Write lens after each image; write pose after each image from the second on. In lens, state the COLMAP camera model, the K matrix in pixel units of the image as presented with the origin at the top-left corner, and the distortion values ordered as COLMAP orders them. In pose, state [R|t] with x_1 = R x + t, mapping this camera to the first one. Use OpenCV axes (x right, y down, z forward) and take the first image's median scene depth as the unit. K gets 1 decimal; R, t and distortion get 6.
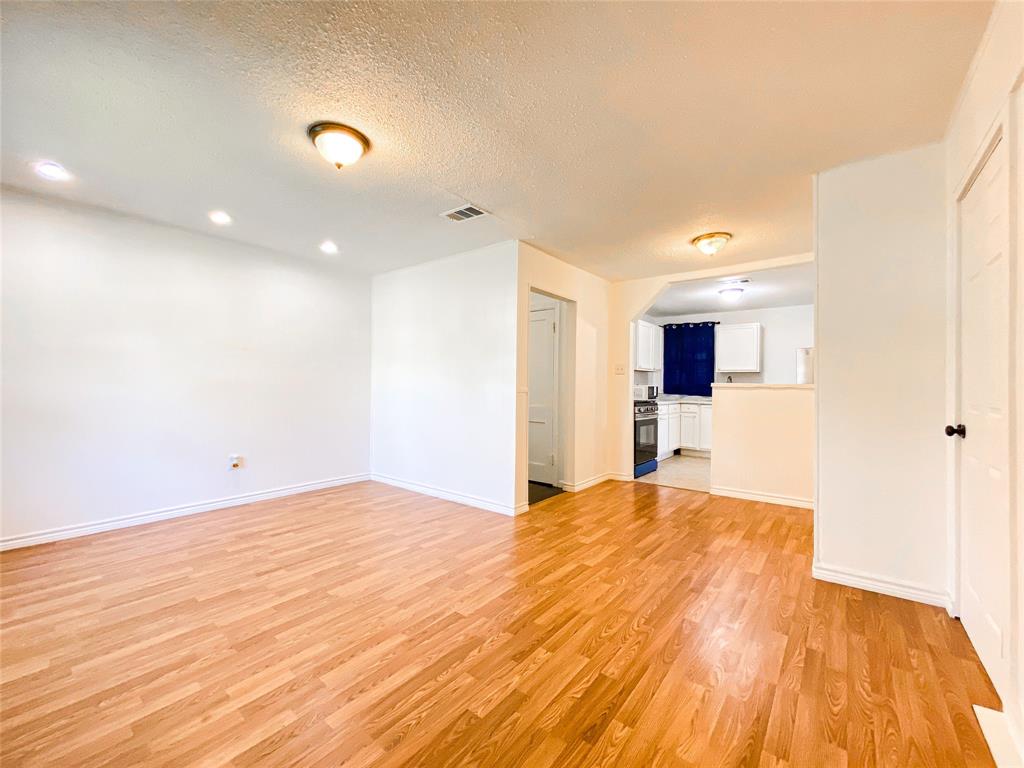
lens RADIAL K [[417.4, 0, 513.6], [0, 417.4, 384.3], [0, 0, 1]] dist [0.002656, -0.000845]
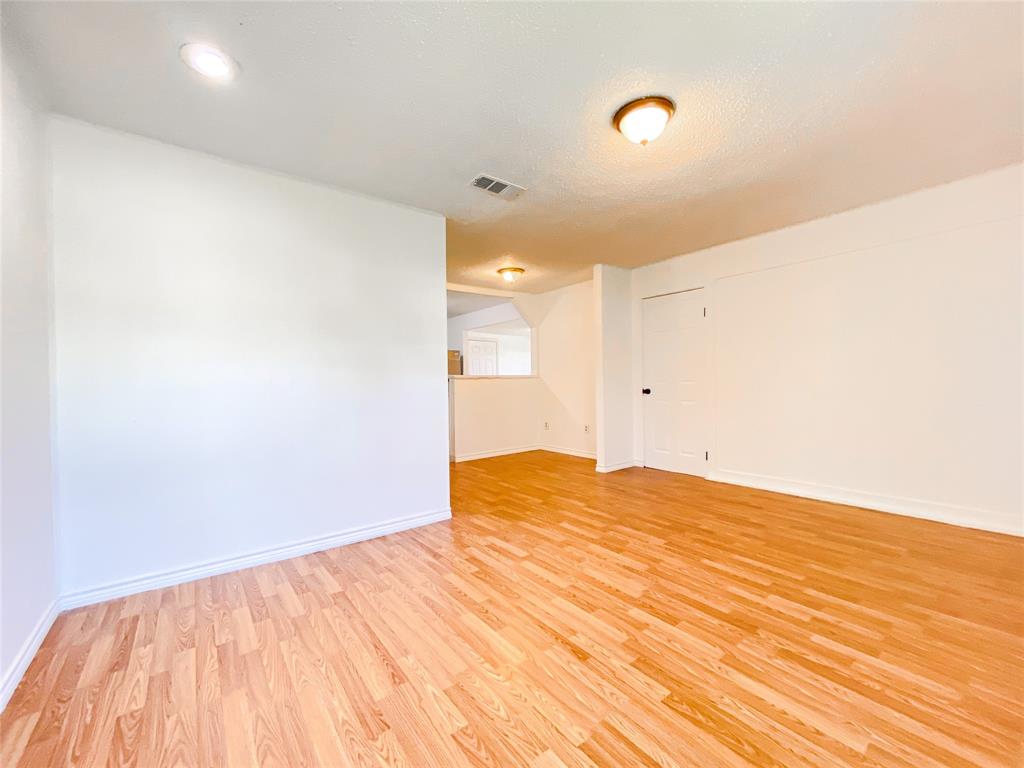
lens RADIAL K [[417.4, 0, 514.2], [0, 417.4, 378.6], [0, 0, 1]] dist [0.002656, -0.000845]
pose [[0.251309, -0.009309, 0.967862, -0.819055], [0.017295, 0.999837, 0.005126, 0.004110], [-0.967752, 0.015451, 0.251429, 0.598103]]
